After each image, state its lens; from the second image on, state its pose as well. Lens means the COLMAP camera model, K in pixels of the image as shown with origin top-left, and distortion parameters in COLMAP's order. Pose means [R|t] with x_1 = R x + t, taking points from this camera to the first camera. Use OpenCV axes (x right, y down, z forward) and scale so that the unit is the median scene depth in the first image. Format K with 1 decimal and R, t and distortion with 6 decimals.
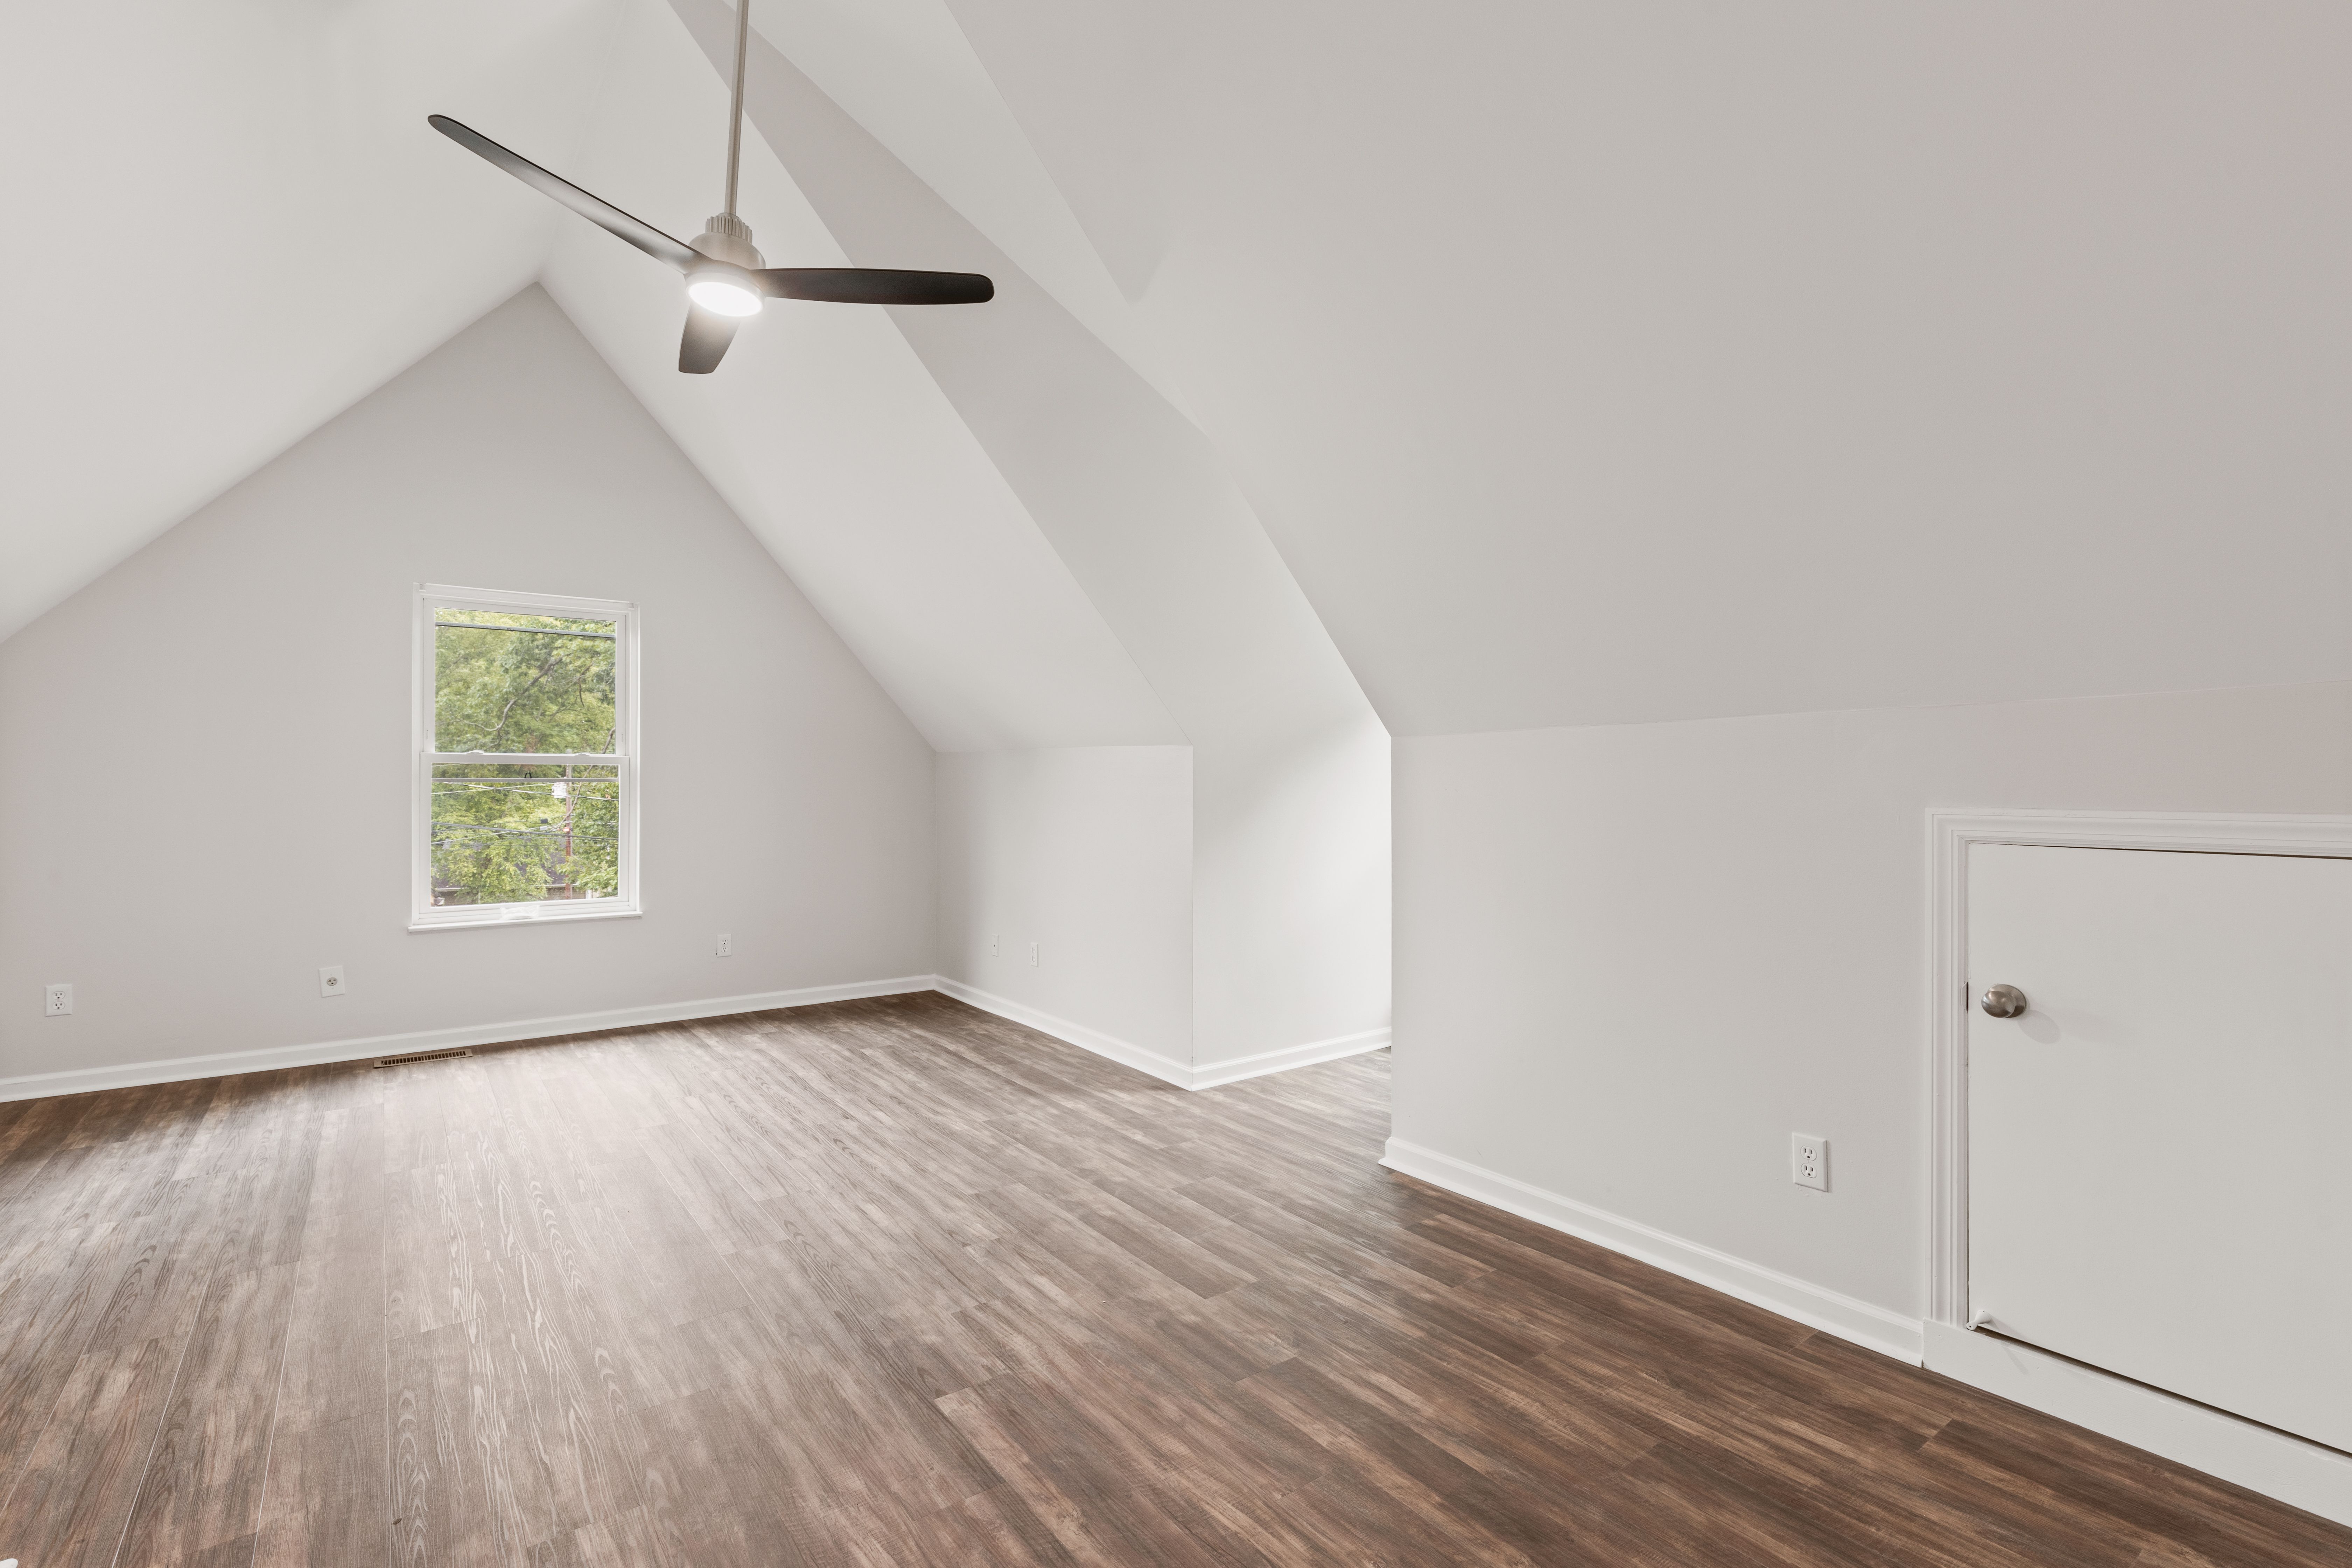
lens RADIAL K [[1043.9, 0, 1170.5], [0, 1043.9, 782.3], [0, 0, 1]] dist [0.002036, -0.001488]
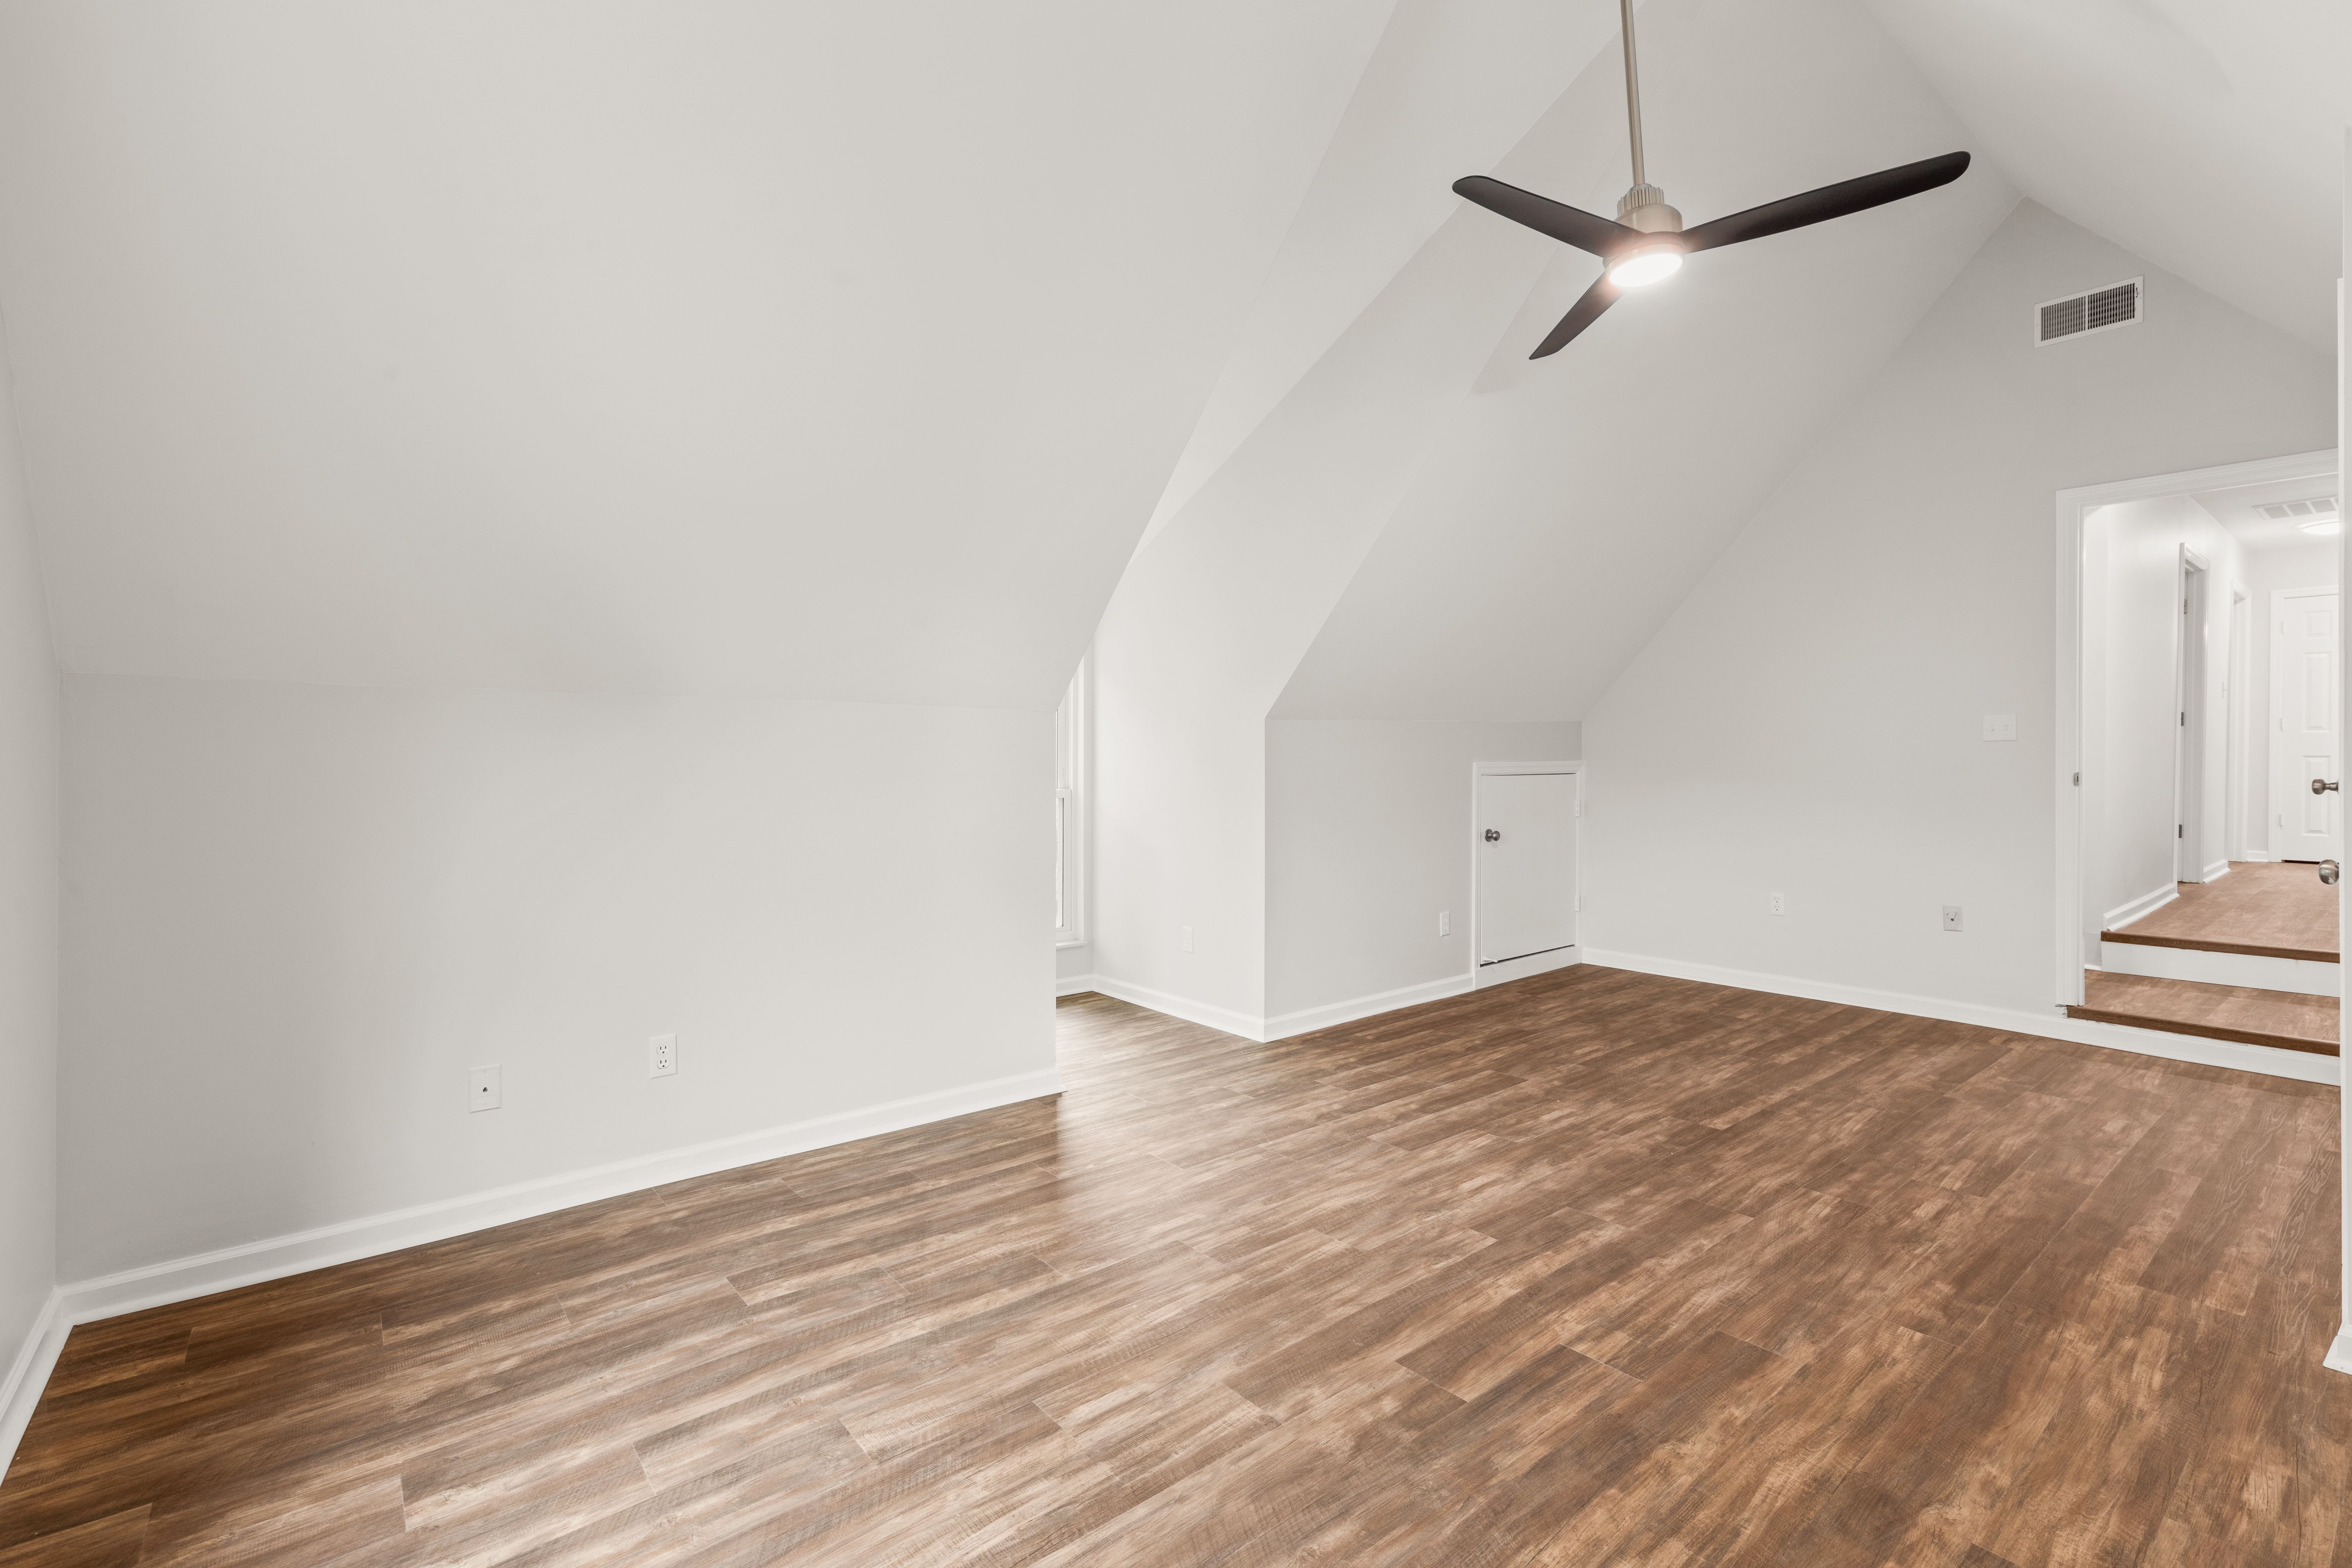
lens RADIAL K [[1043.9, 0, 1170.3], [0, 1043.9, 777.4], [0, 0, 1]] dist [0.002036, -0.001488]
pose [[-0.024510, -0.022020, 0.999457, -1.343525], [0.006112, 0.999735, 0.022177, 0.003239], [-0.999681, 0.006653, -0.024369, 1.401546]]
